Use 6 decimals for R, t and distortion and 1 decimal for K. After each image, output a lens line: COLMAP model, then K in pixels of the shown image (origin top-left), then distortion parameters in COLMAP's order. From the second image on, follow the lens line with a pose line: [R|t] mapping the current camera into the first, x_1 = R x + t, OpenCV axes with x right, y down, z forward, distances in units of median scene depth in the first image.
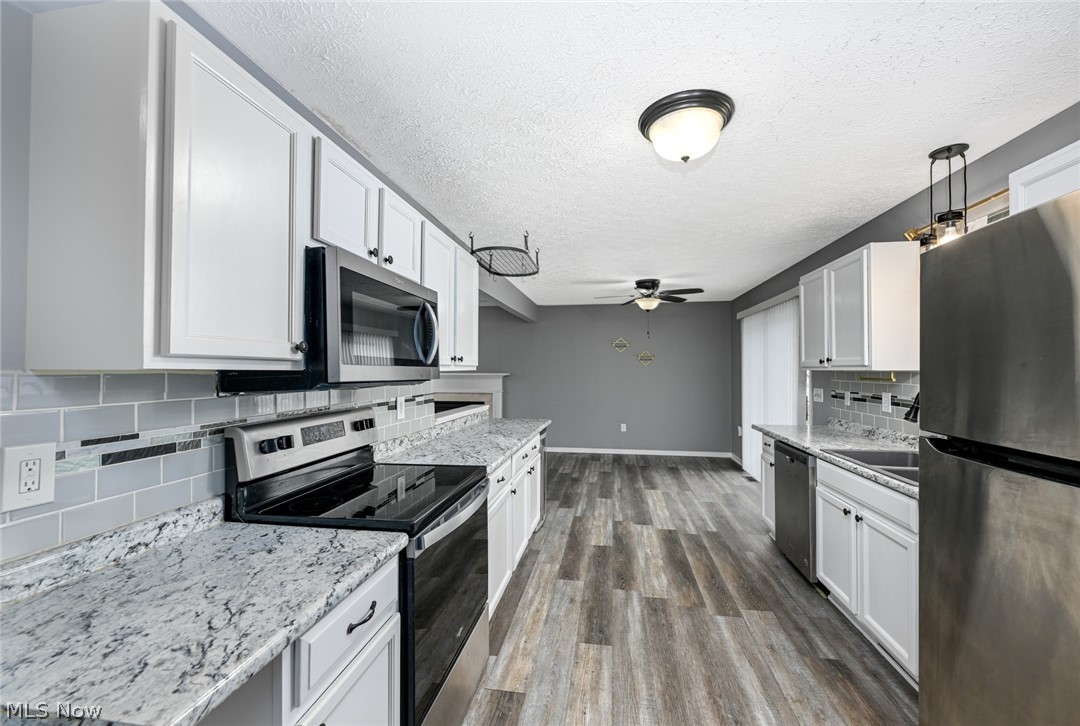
lens RADIAL K [[433.0, 0, 540.0], [0, 433.0, 363.0], [0, 0, 1]] dist [-0.011216, -0.000034]
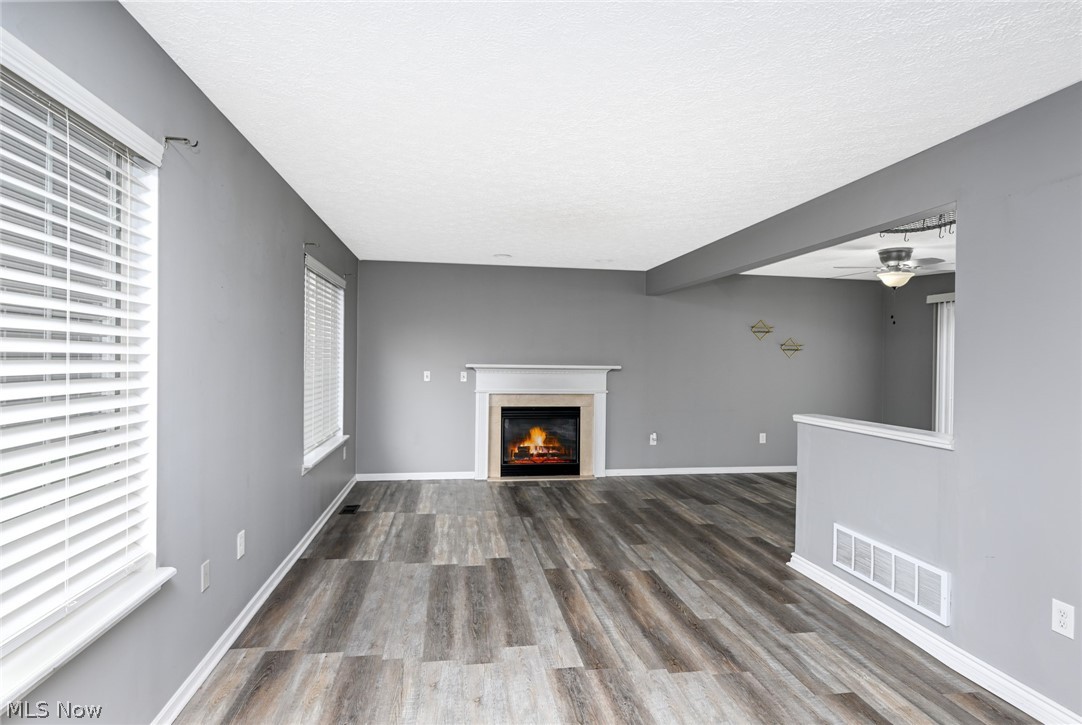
lens RADIAL K [[580.7, 0, 541.0], [0, 580.7, 362.5], [0, 0, 1]] dist [0.001170, 0.000395]
pose [[0.948659, 0.010341, 0.316130, -1.274730], [-0.017775, 0.999629, 0.020639, 0.004803], [-0.315799, -0.025198, 0.948491, 0.397099]]
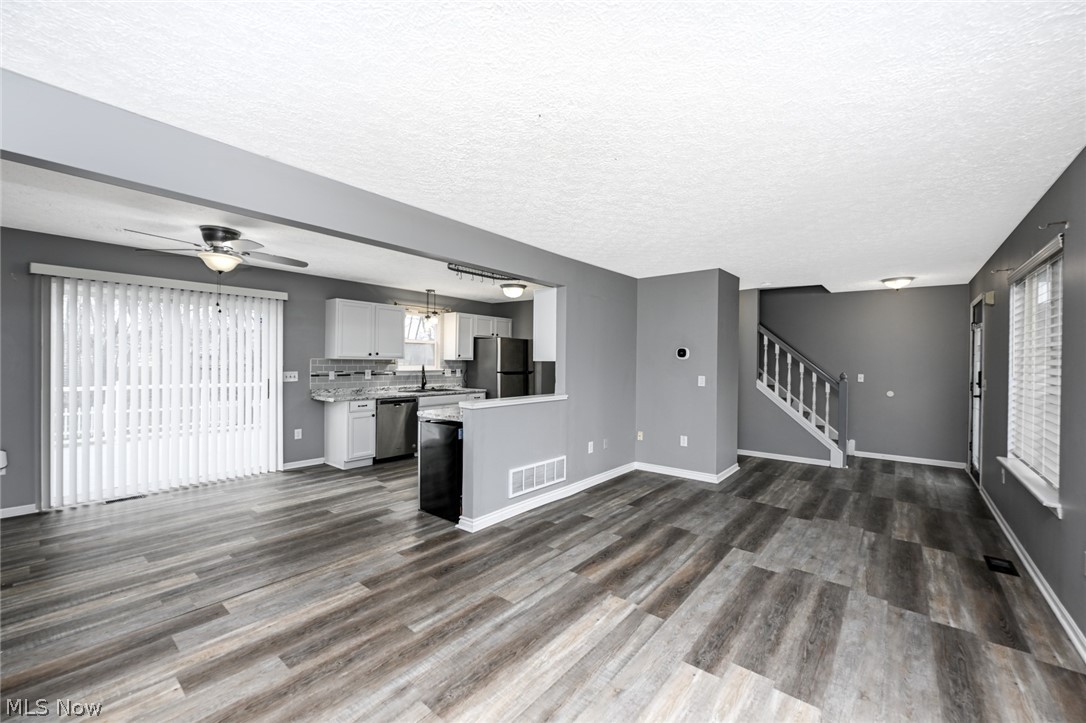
lens RADIAL K [[432.6, 0, 542.2], [0, 432.6, 362.9], [0, 0, 1]] dist [-0.001256, 0.000413]
pose [[-0.865841, -0.013079, 0.500148, -1.035284], [-0.019953, 0.999766, -0.008398, 0.038205], [-0.499921, -0.017251, -0.865899, 2.527684]]
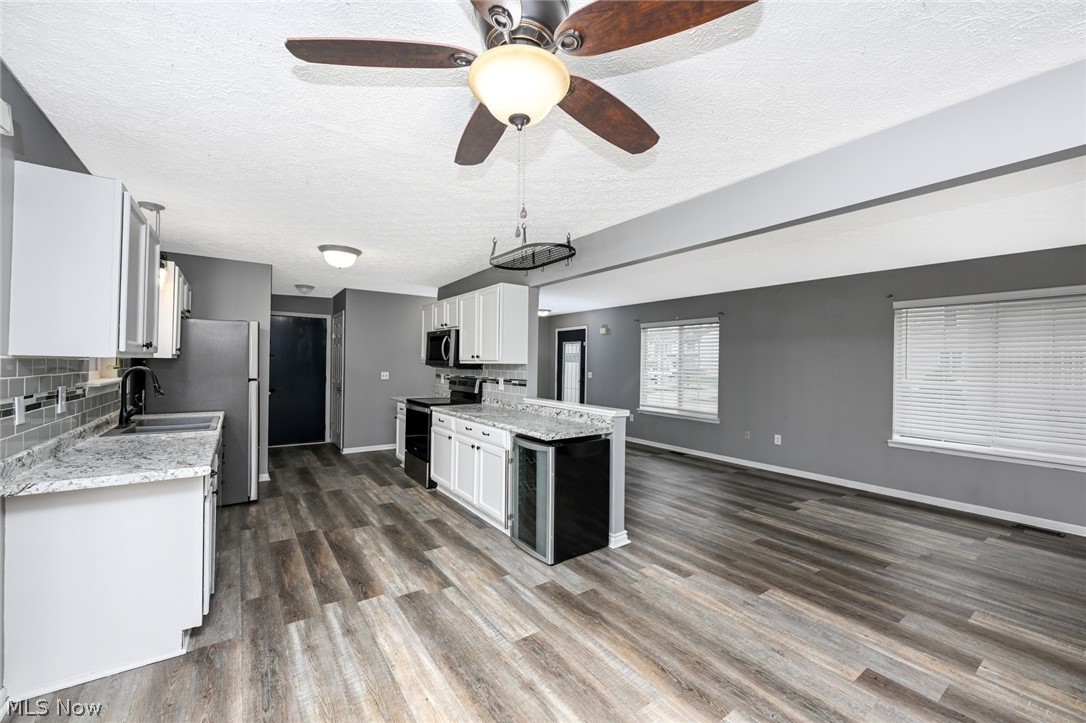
lens RADIAL K [[432.6, 0, 542.2], [0, 432.6, 362.9], [0, 0, 1]] dist [-0.001256, 0.000413]
pose [[-0.711055, -0.012714, -0.703021, 0.779553], [-0.004028, 0.999894, -0.014009, 0.036584], [0.703125, -0.007129, -0.711031, 2.232845]]
